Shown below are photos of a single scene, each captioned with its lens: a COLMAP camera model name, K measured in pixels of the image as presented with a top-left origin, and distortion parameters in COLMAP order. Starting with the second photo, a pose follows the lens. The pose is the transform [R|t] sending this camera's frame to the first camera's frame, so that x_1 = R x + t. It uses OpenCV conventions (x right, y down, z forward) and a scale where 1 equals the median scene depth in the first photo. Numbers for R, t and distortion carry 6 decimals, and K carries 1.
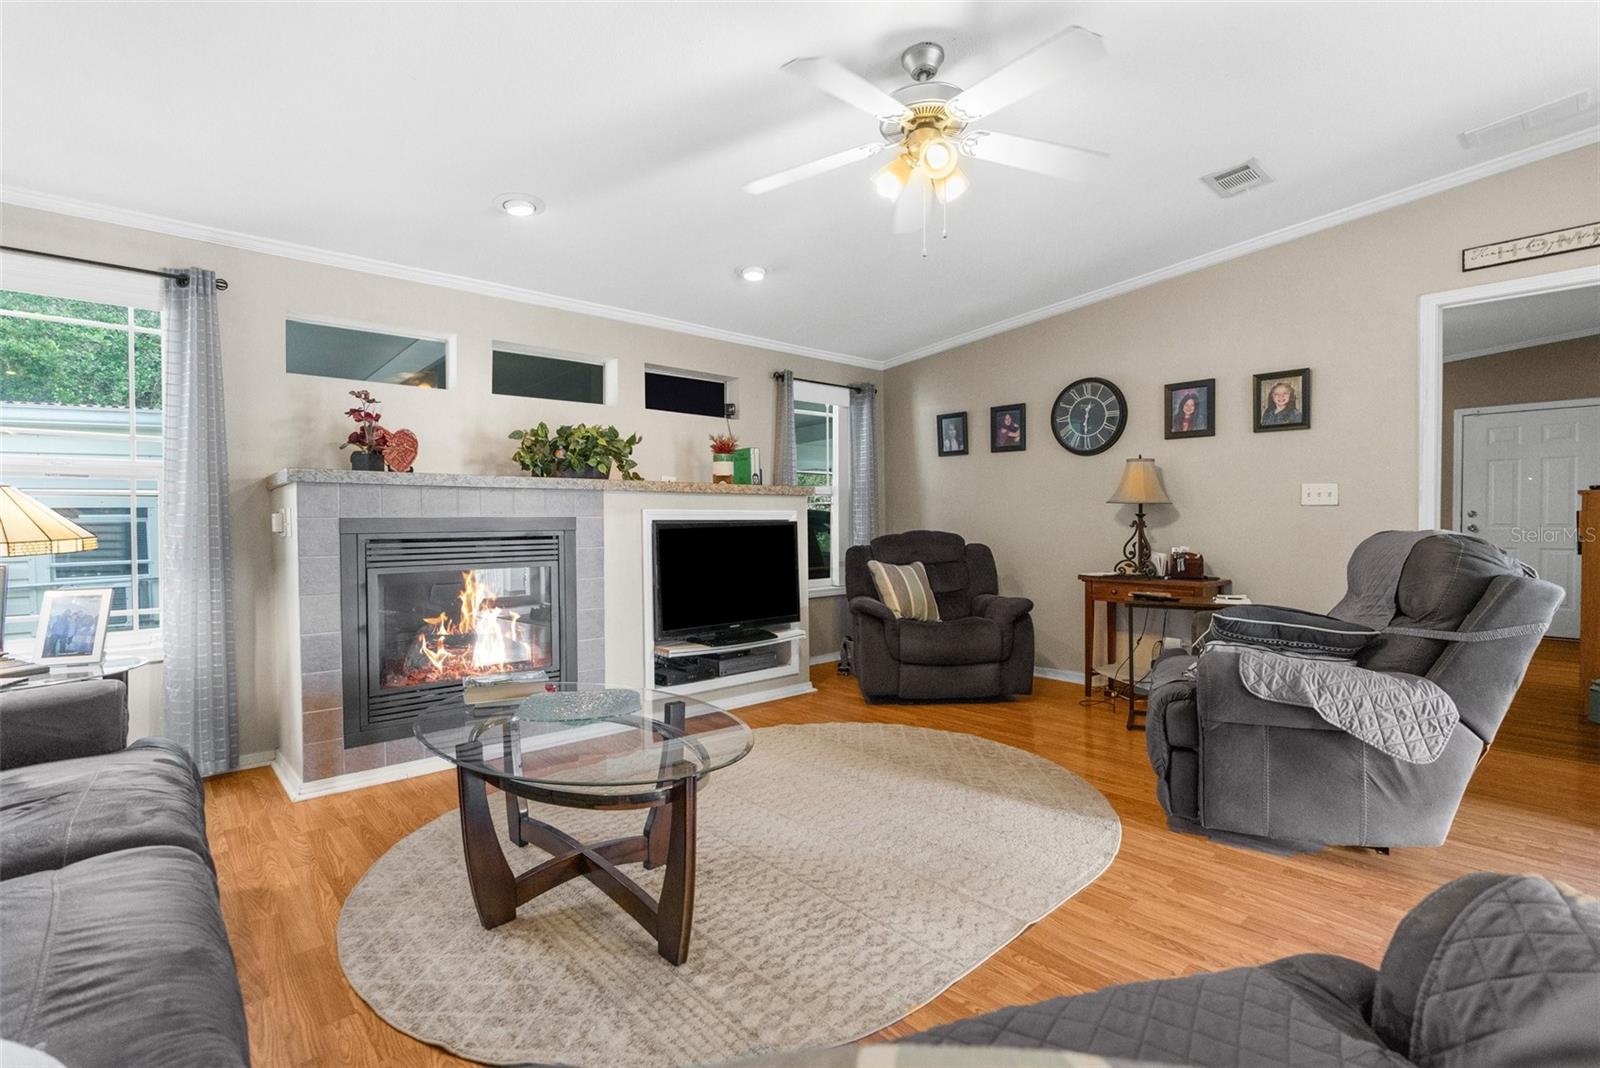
lens RADIAL K [[735.5, 0, 793.8], [0, 735.5, 531.5], [0, 0, 1]] dist [-0.004132, 0.000302]
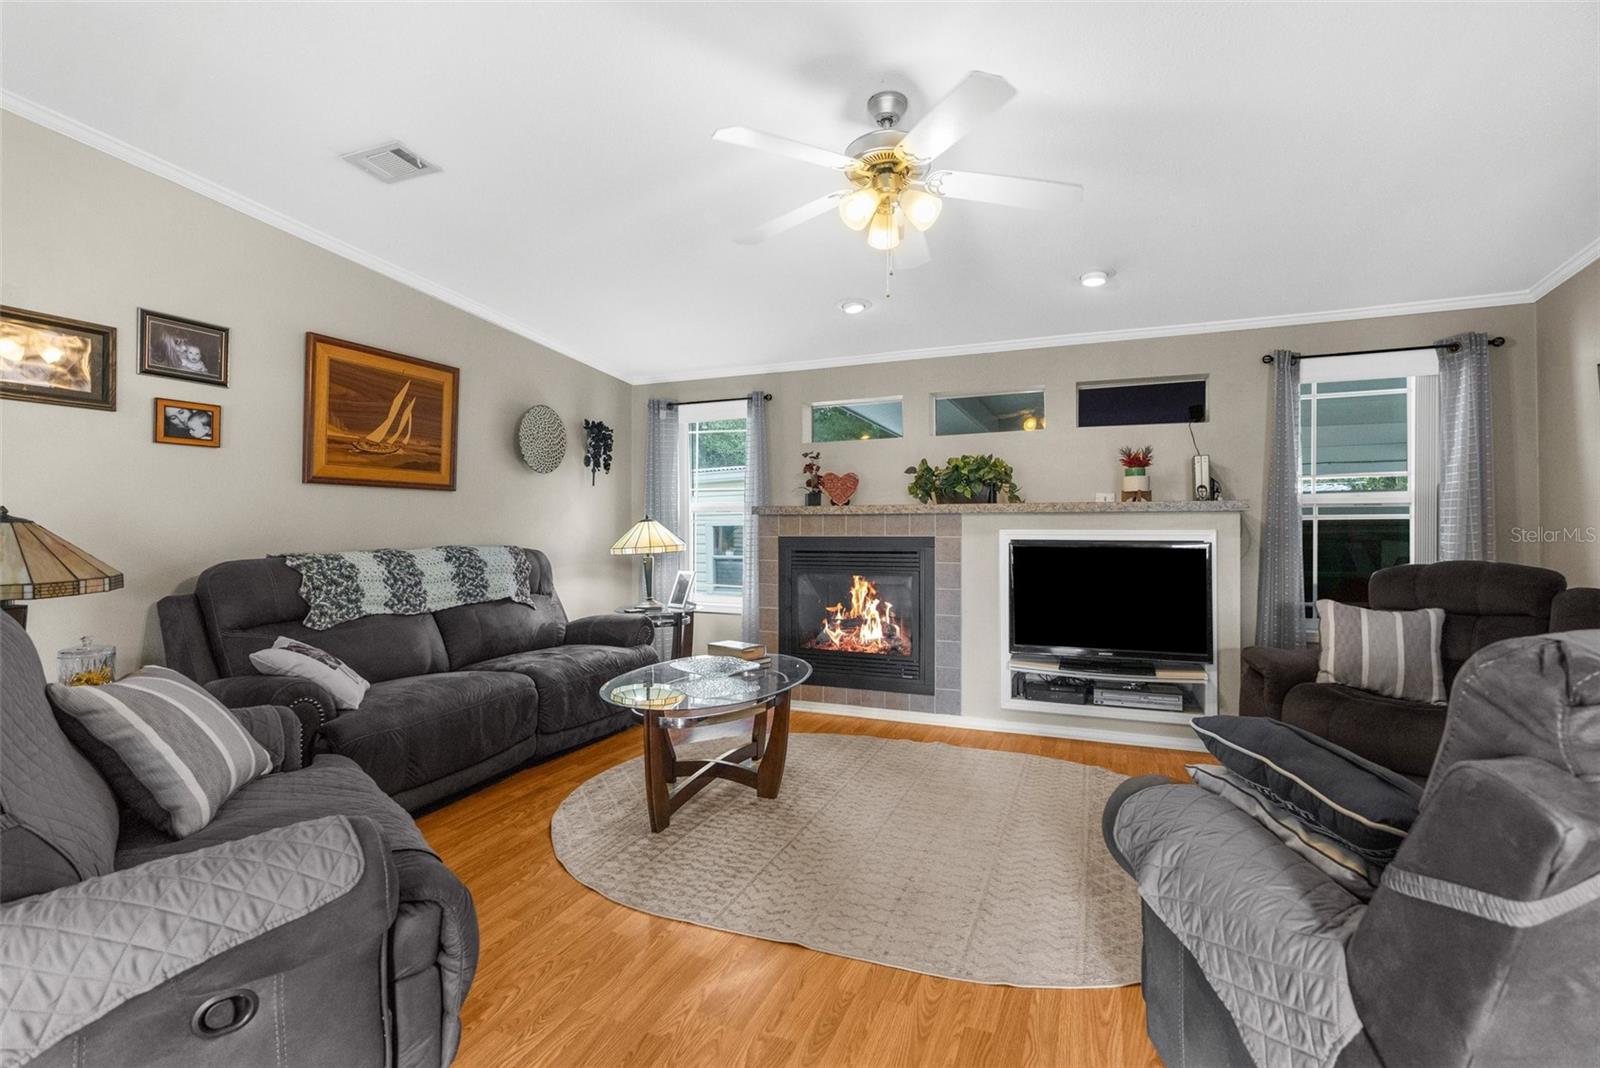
lens RADIAL K [[721.4, 0, 804.6], [0, 721.4, 520.4], [0, 0, 1]] dist [-0.003768, -0.000026]
pose [[0.444508, -0.003250, -0.895769, 0.621643], [-0.014107, 0.999844, -0.010627, -0.028102], [0.895664, 0.017360, 0.444393, 0.270582]]
